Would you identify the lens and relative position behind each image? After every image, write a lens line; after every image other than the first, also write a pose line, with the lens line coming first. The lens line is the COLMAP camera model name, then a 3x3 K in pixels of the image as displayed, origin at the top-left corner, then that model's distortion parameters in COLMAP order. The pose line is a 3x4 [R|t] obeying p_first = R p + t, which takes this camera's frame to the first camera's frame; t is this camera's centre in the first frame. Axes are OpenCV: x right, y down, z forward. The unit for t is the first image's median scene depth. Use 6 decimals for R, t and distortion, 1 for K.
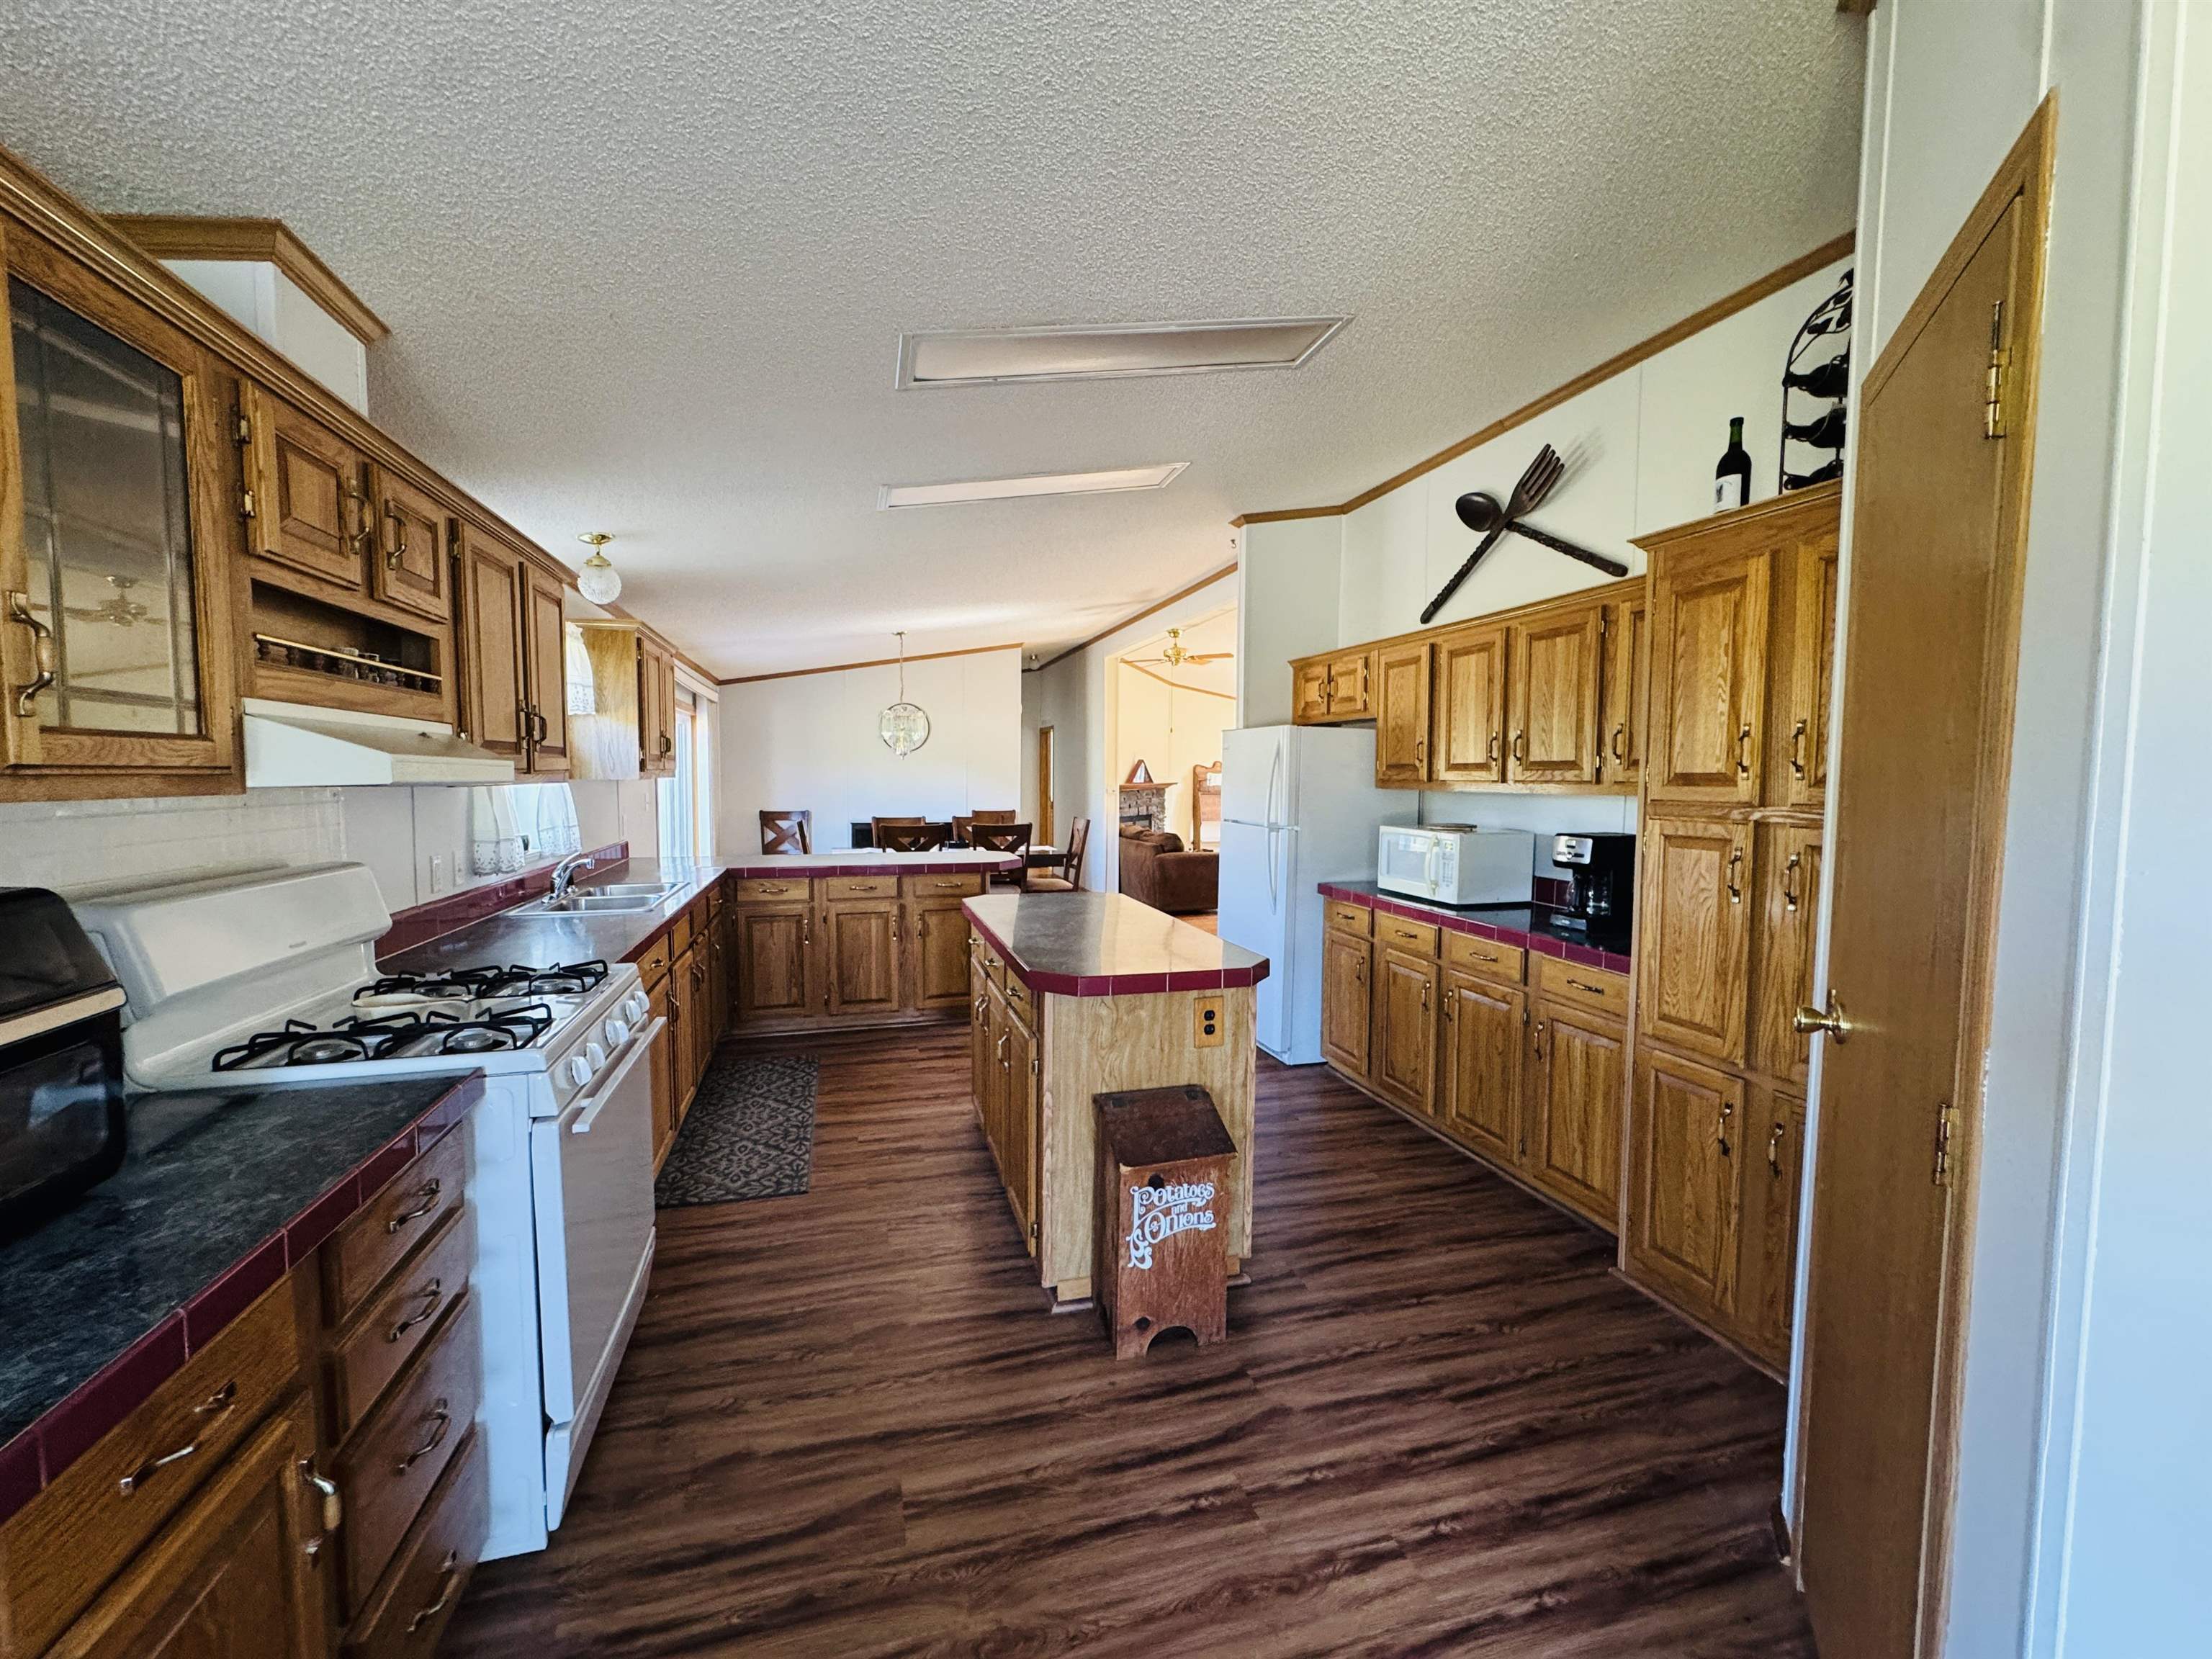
lens RADIAL K [[884.3, 0, 1106.0], [0, 884.3, 829.5], [0, 0, 1]] dist [-0.004058, 0.000528]
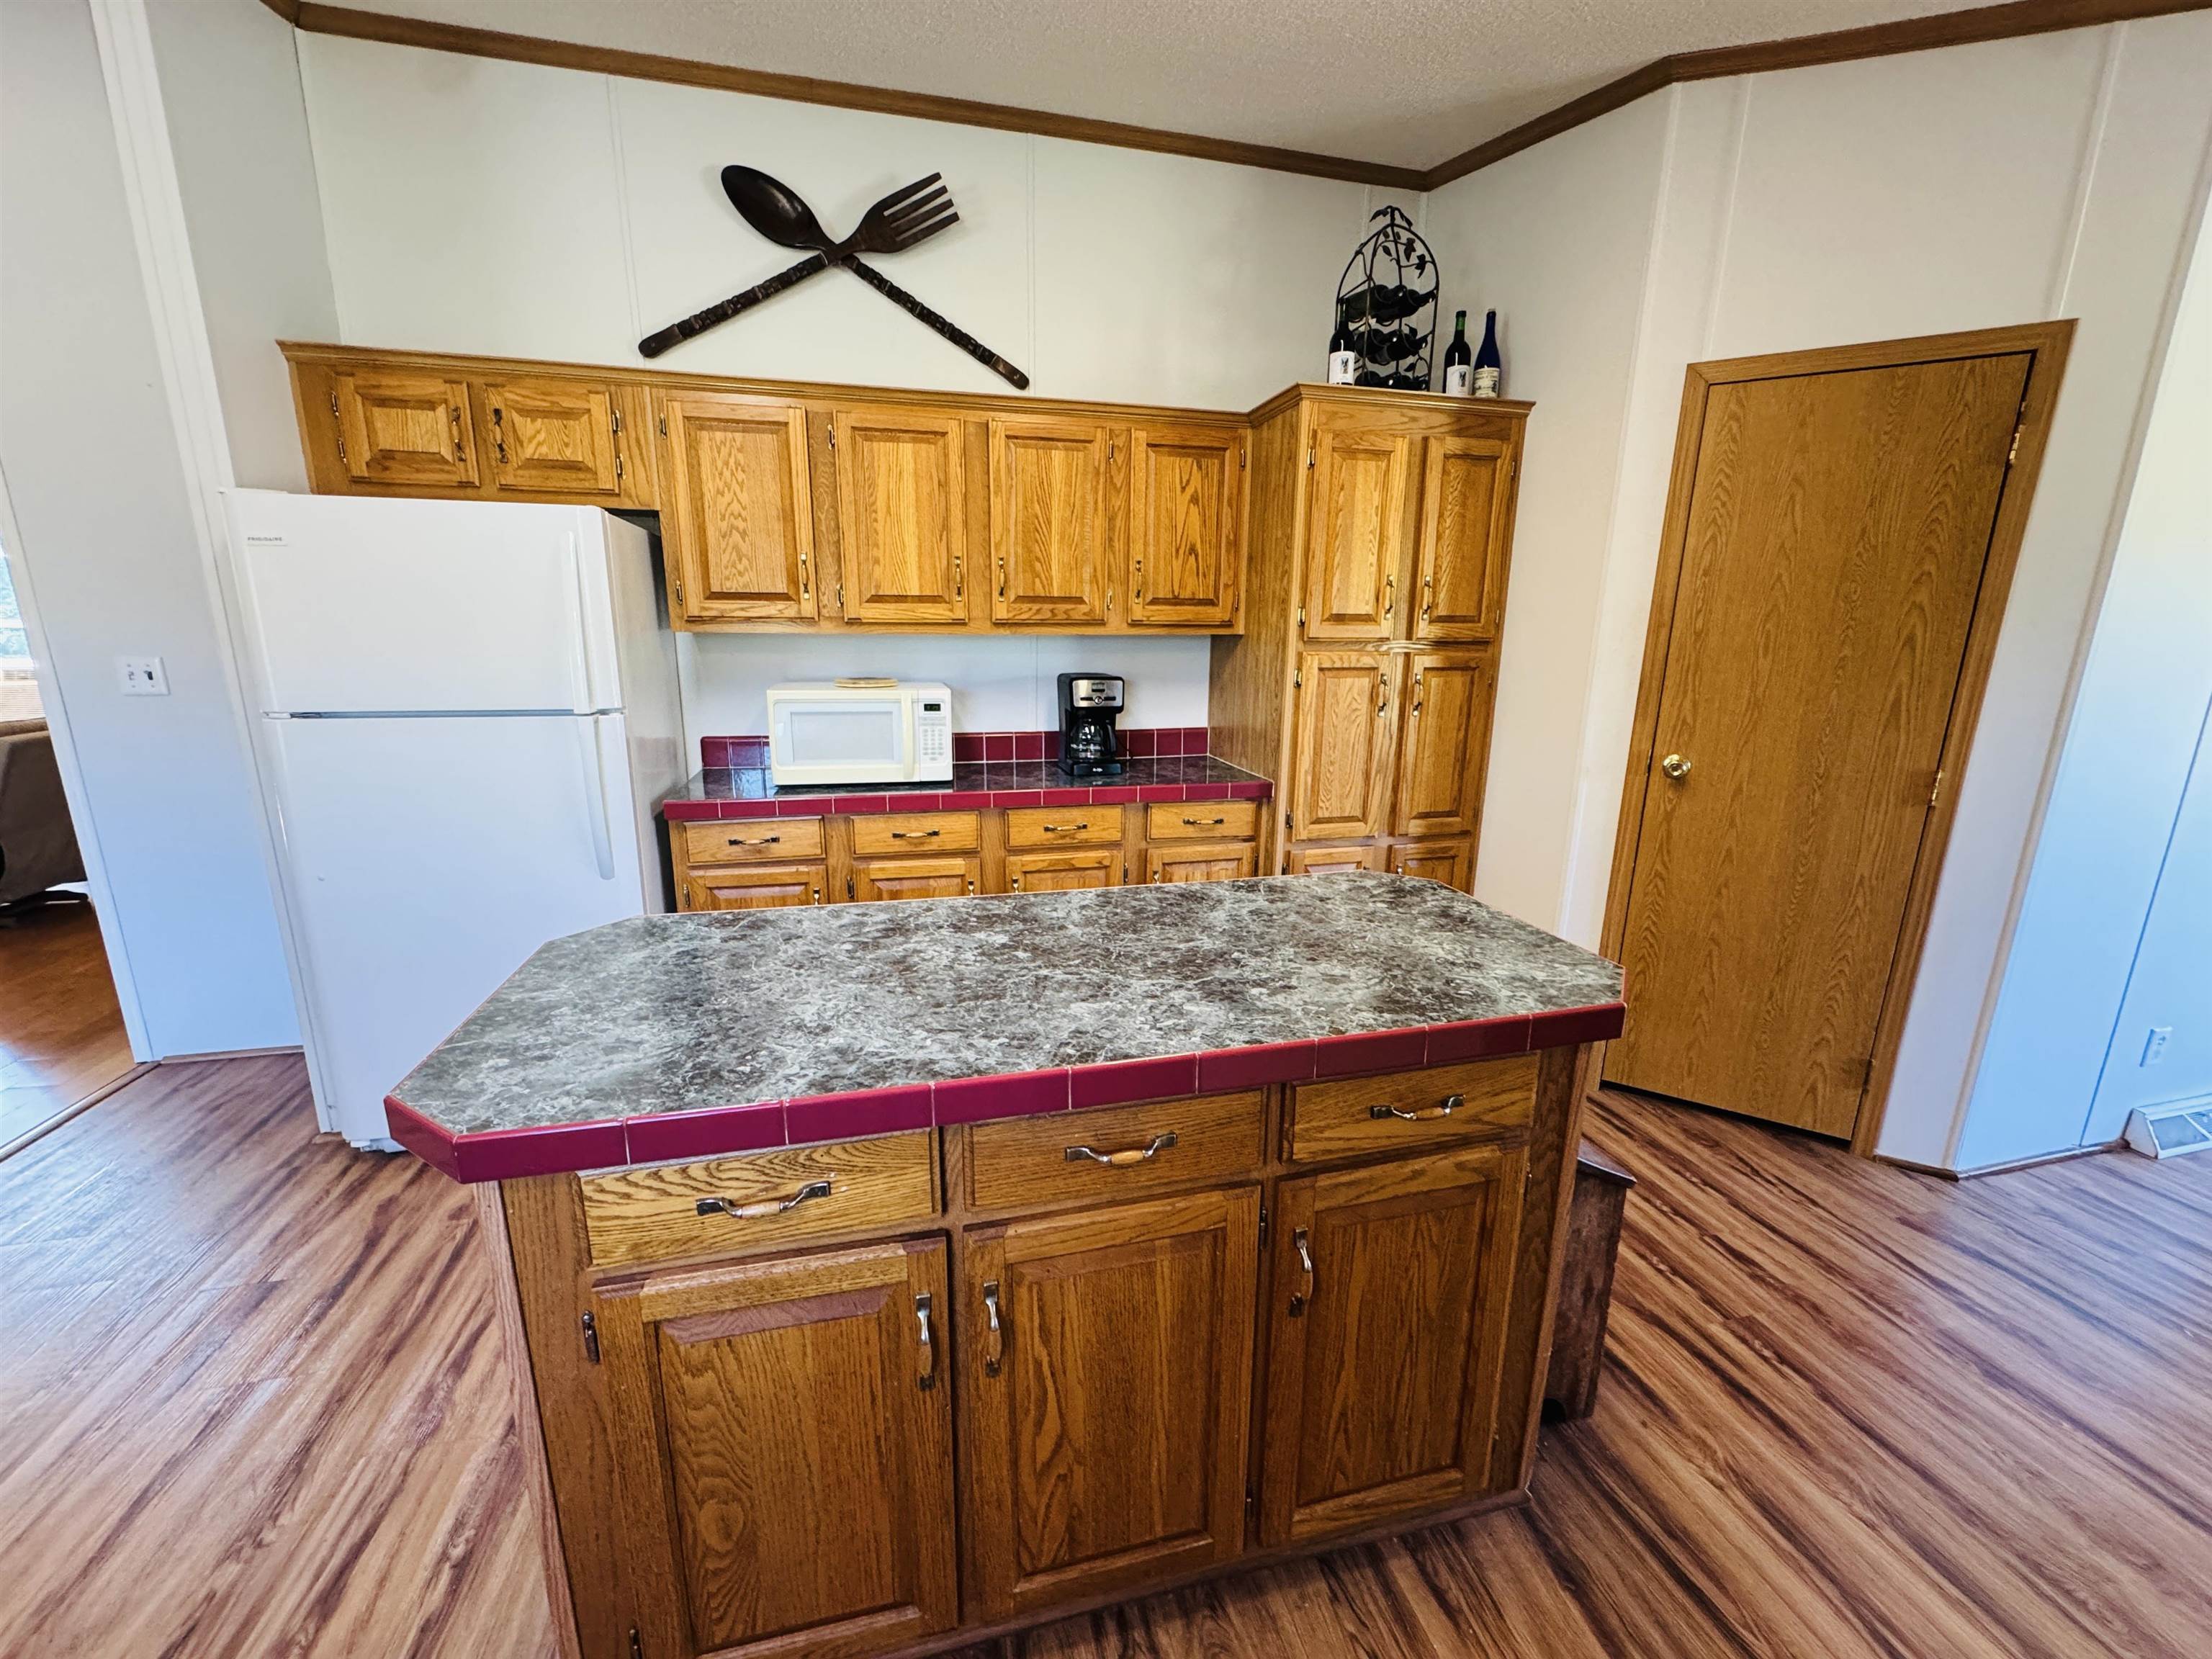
lens RADIAL K [[884.3, 0, 1106.0], [0, 884.3, 829.5], [0, 0, 1]] dist [-0.004058, 0.000528]
pose [[0.039305, -0.232675, 0.971760, -0.446512], [0.052288, 0.971658, 0.230535, -0.056260], [-0.997858, 0.041750, 0.050357, 0.983490]]
